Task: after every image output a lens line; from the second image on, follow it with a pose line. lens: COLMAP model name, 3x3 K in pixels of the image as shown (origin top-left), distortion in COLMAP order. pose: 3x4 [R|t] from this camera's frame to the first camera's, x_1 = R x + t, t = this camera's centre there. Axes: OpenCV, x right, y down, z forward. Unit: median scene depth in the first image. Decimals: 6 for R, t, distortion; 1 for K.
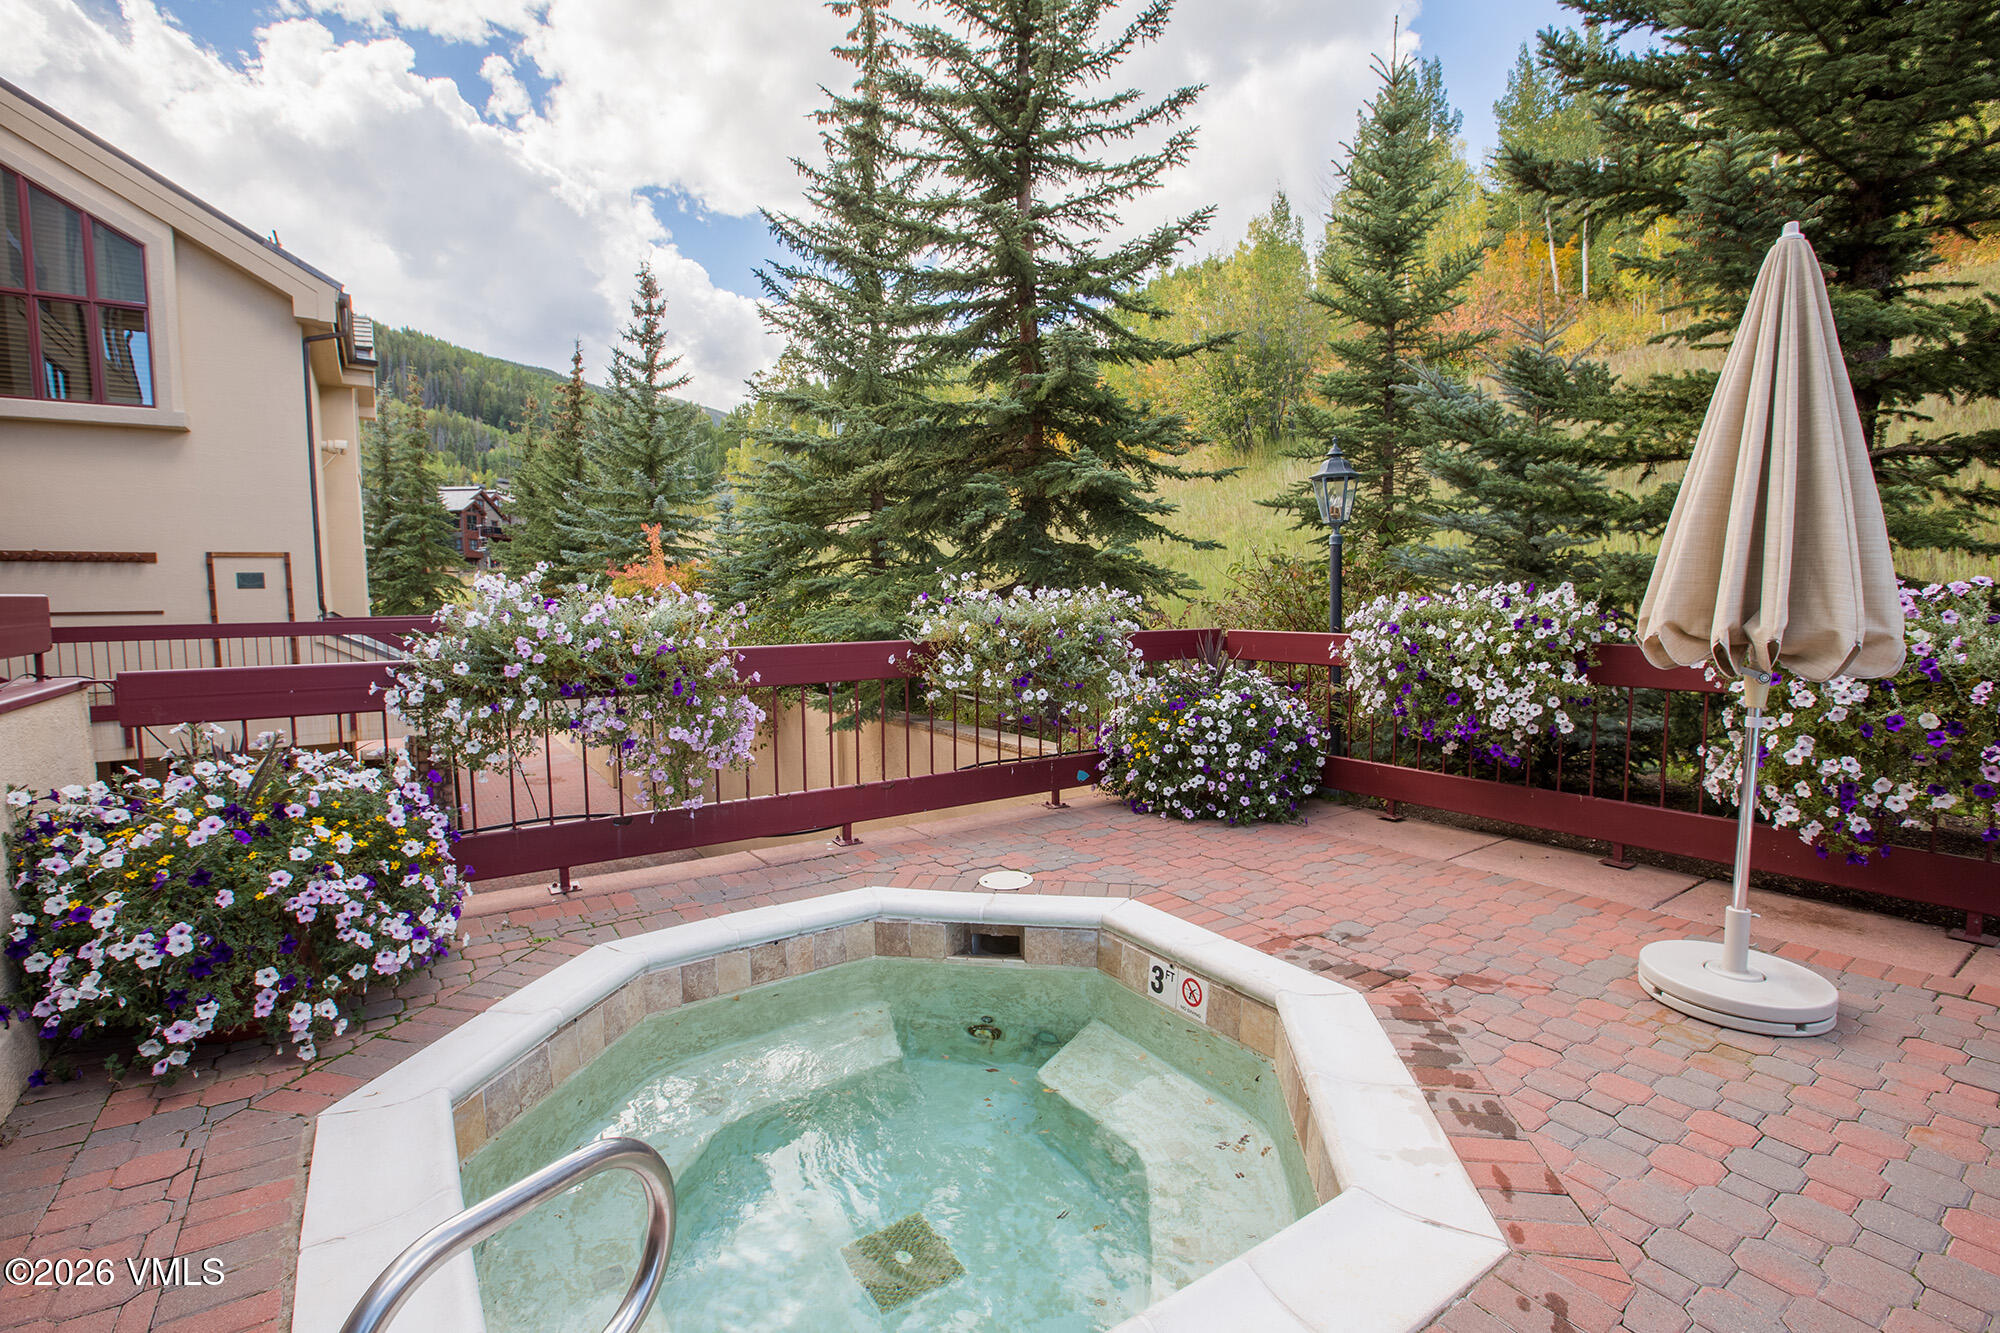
lens RADIAL K [[902.7, 0, 1000.0], [0, 902.7, 666.5], [0, 0, 1]] dist [-0.053191, 0.018926]
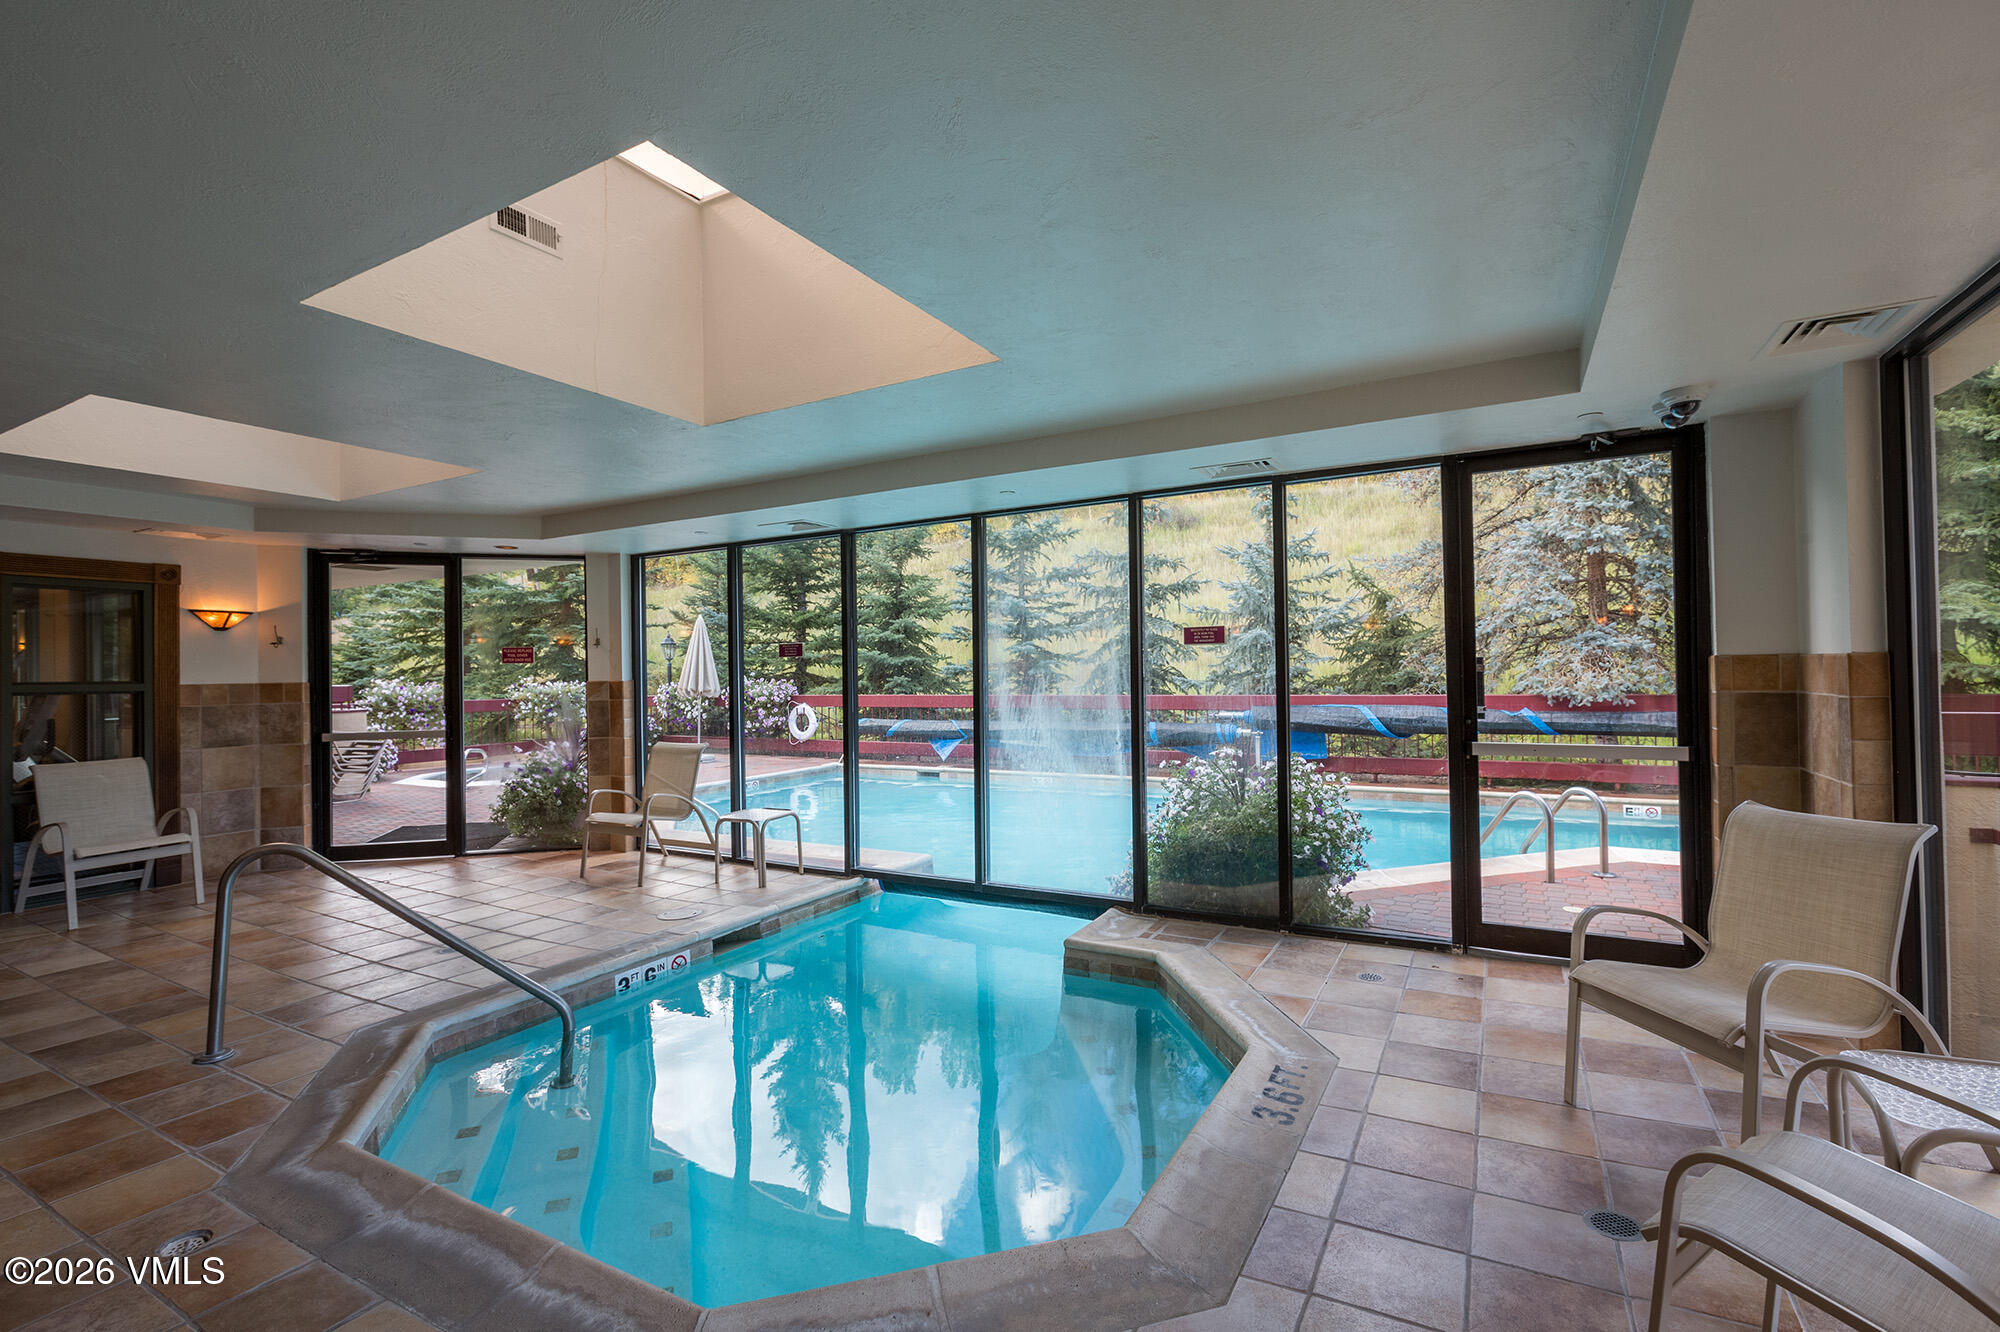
lens RADIAL K [[885.3, 0, 1000.0], [0, 885.3, 666.0], [0, 0, 1]] dist [0.010875, 0.000031]
pose [[0.897494, 0.000218, 0.441027, 0.017020], [0.042484, 0.995307, -0.086948, 0.047573], [-0.438976, 0.096772, 0.893272, -0.607015]]
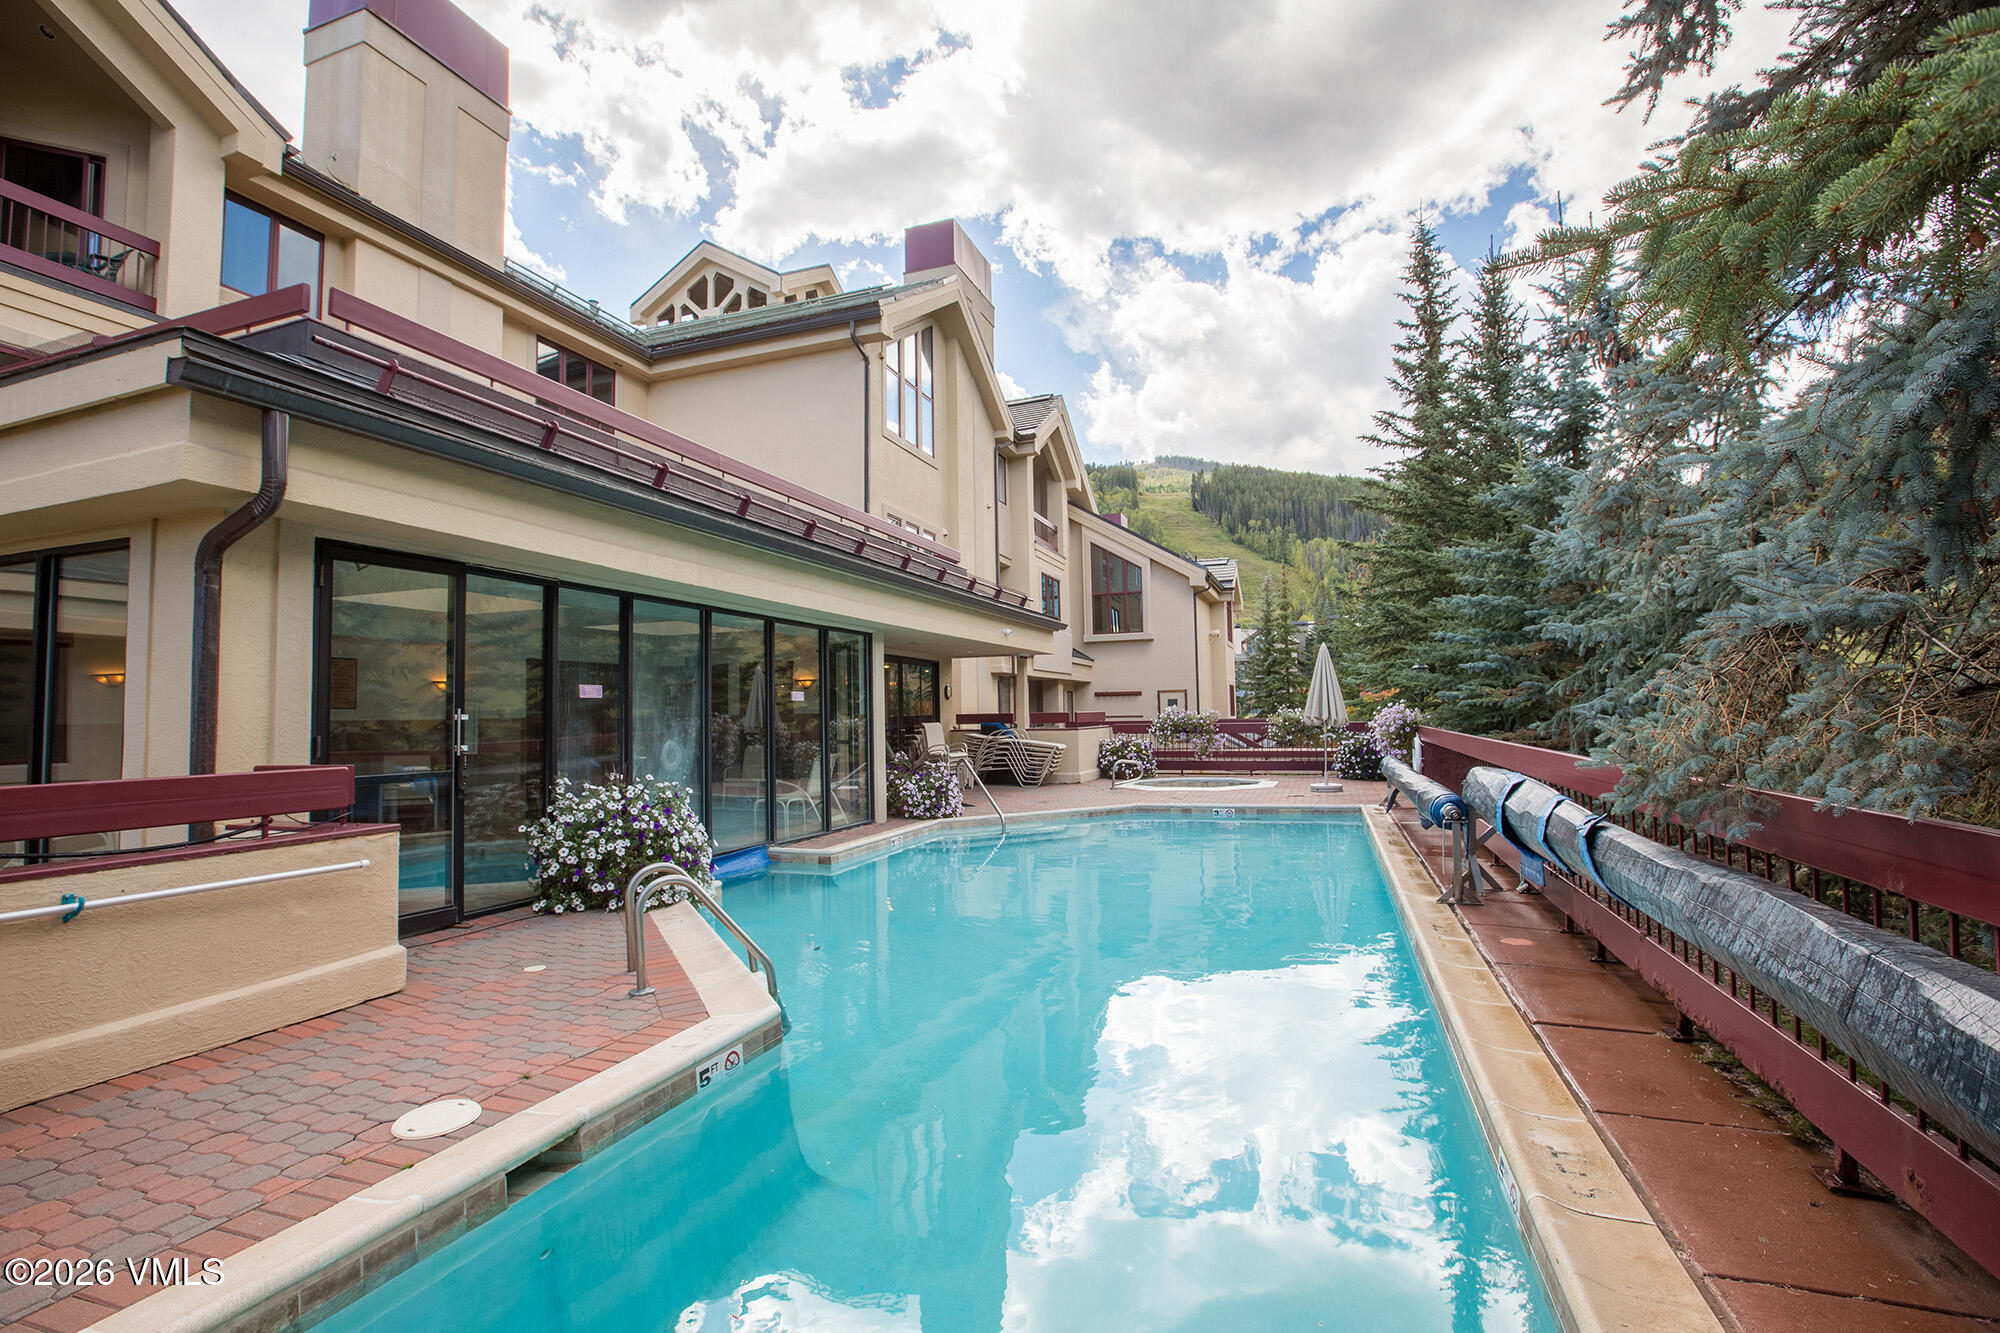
lens RADIAL K [[902.7, 0, 1000.0], [0, 902.7, 666.5], [0, 0, 1]] dist [-0.053191, 0.018926]
pose [[0.576951, -0.043397, -0.815625, 0.544680], [-0.055606, 0.994184, -0.092232, 0.034282], [0.814884, 0.098567, 0.571182, -0.484229]]
